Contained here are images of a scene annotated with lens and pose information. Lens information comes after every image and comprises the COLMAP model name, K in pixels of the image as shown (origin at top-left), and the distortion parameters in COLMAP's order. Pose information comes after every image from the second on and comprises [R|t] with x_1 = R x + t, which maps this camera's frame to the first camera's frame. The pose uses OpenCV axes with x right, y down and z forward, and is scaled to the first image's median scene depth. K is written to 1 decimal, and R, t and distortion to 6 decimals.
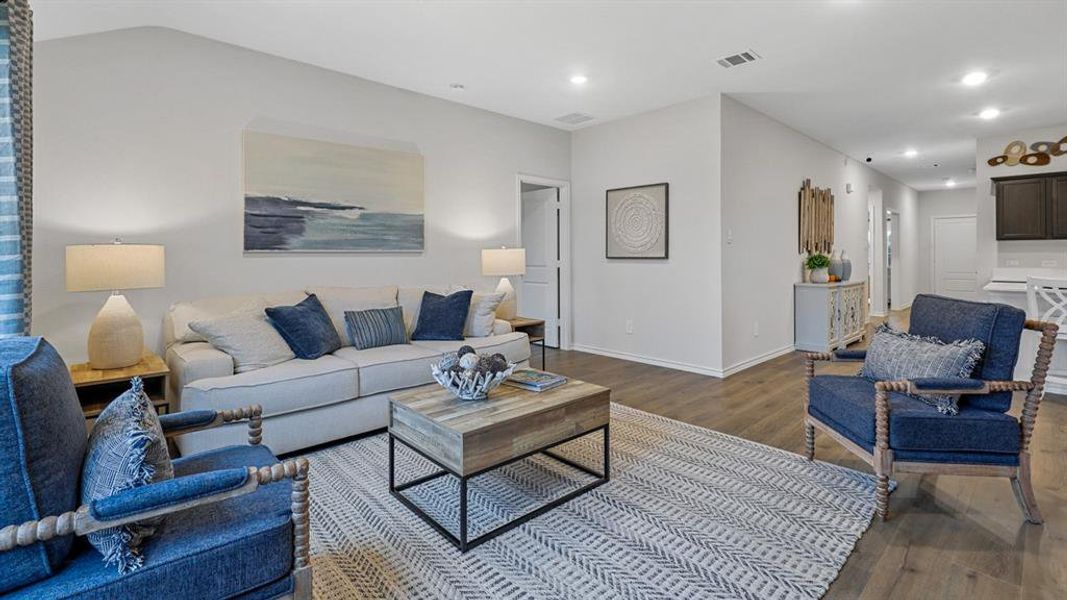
lens RADIAL K [[484.2, 0, 530.4], [0, 484.2, 252.5], [0, 0, 1]] dist [-0.005751, 0.001652]
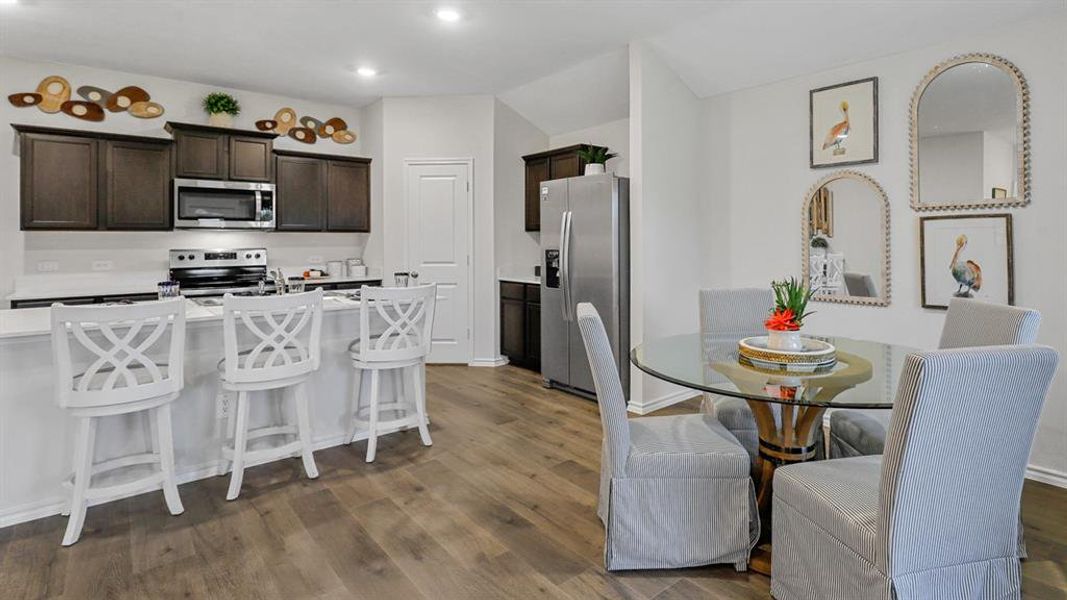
lens RADIAL K [[549.6, 0, 600.6], [0, 549.6, 235.0], [0, 0, 1]] dist [-0.000005, 0.001372]
pose [[0.022232, 0.011300, 0.999689, 0.393698], [0.000529, 0.999936, -0.011314, -0.014283], [-0.999753, 0.000781, 0.022224, 0.347730]]
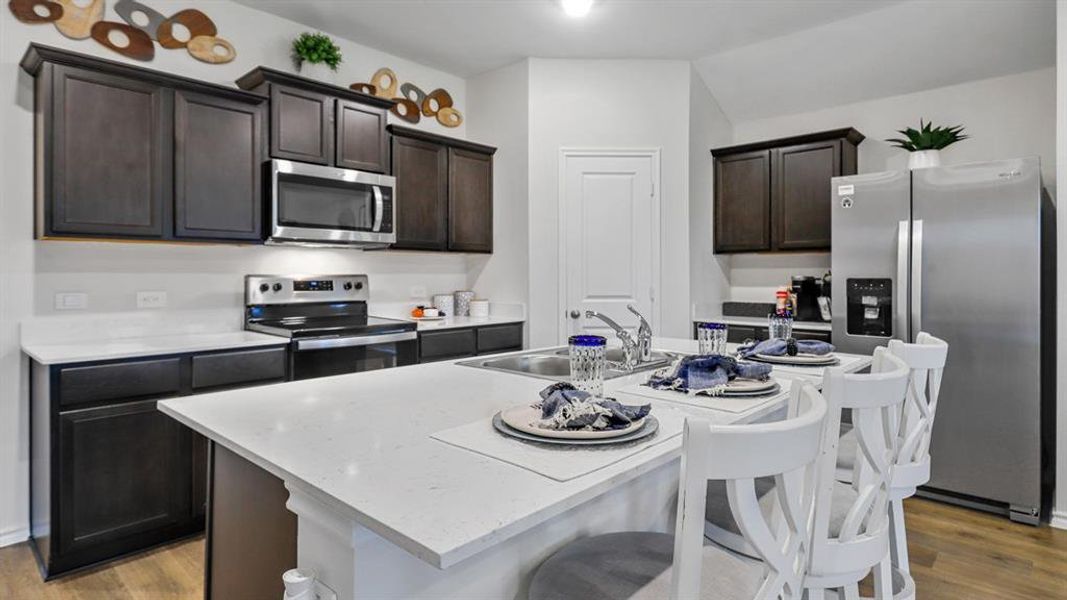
lens RADIAL K [[576.4, 0, 535.3], [0, 576.4, 274.5], [0, 0, 1]] dist [0.001731, -0.000535]
pose [[-0.065829, 0.000881, 0.997831, 0.715925], [-0.006151, 0.999980, -0.001288, -0.000147], [-0.997812, -0.006223, -0.065822, 0.904295]]
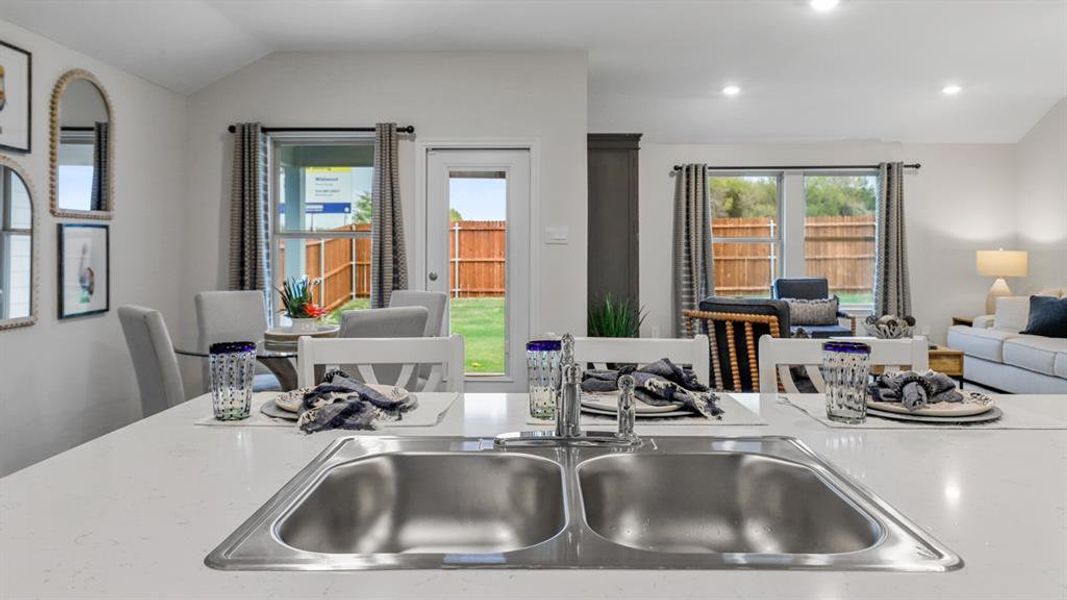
lens RADIAL K [[735.9, 0, 527.9], [0, 735.9, 246.9], [0, 0, 1]] dist [0.002476, 0.009029]
pose [[-0.698907, -0.002398, -0.715208, 1.355843], [0.001180, 0.999989, -0.004506, -0.011198], [0.715211, -0.003993, -0.698897, 0.988793]]
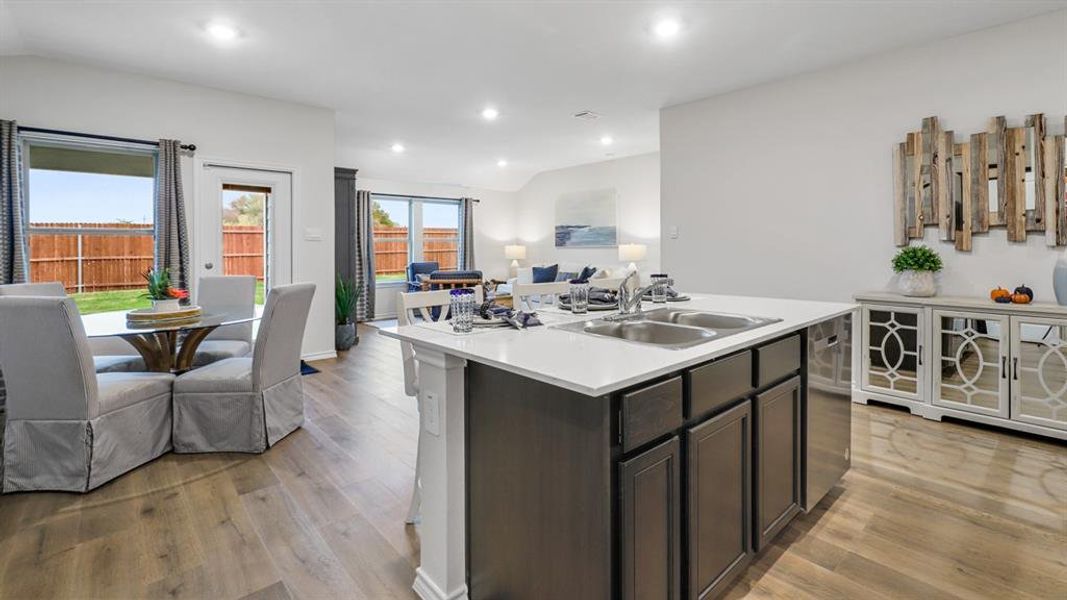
lens RADIAL K [[482.0, 0, 530.1], [0, 482.0, 243.7], [0, 0, 1]] dist [0.007308, 0.001013]
pose [[-0.026919, -0.007502, -0.999609, 1.586292], [0.008988, 0.999930, -0.007747, -0.000950], [0.999597, -0.009193, -0.026849, 0.723899]]
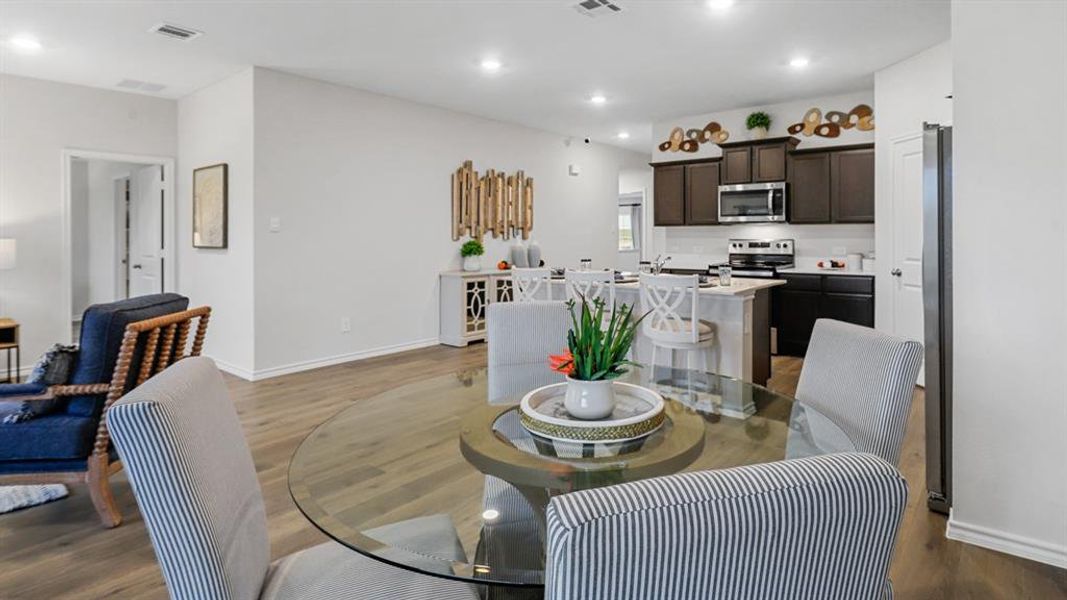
lens RADIAL K [[545.8, 0, 599.7], [0, 545.8, 237.4], [0, 0, 1]] dist [0.007008, -0.000096]
pose [[0.984583, -0.003861, 0.174875, 0.867395], [0.002142, 0.999947, 0.010021, -0.017929], [-0.174904, -0.009492, 0.984540, -0.125171]]
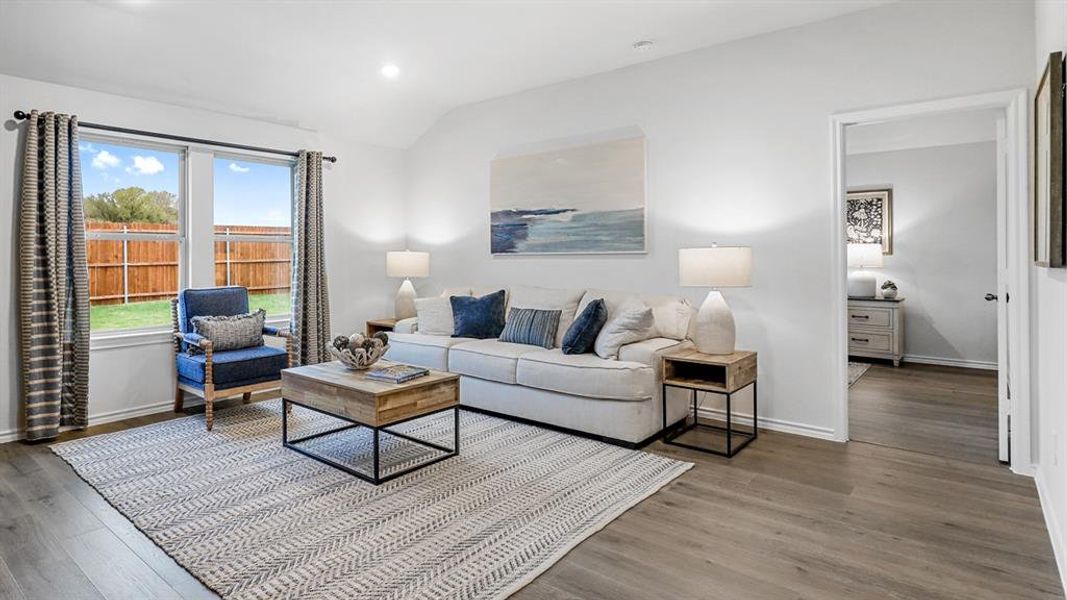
lens RADIAL K [[582.6, 0, 423.3], [0, 582.6, 252.8], [0, 0, 1]] dist [0.007606, -0.001685]
pose [[0.054478, -0.007339, -0.998488, 0.751736], [0.006822, 0.999952, -0.006977, 0.002536], [0.998492, -0.006432, 0.054525, 0.567948]]
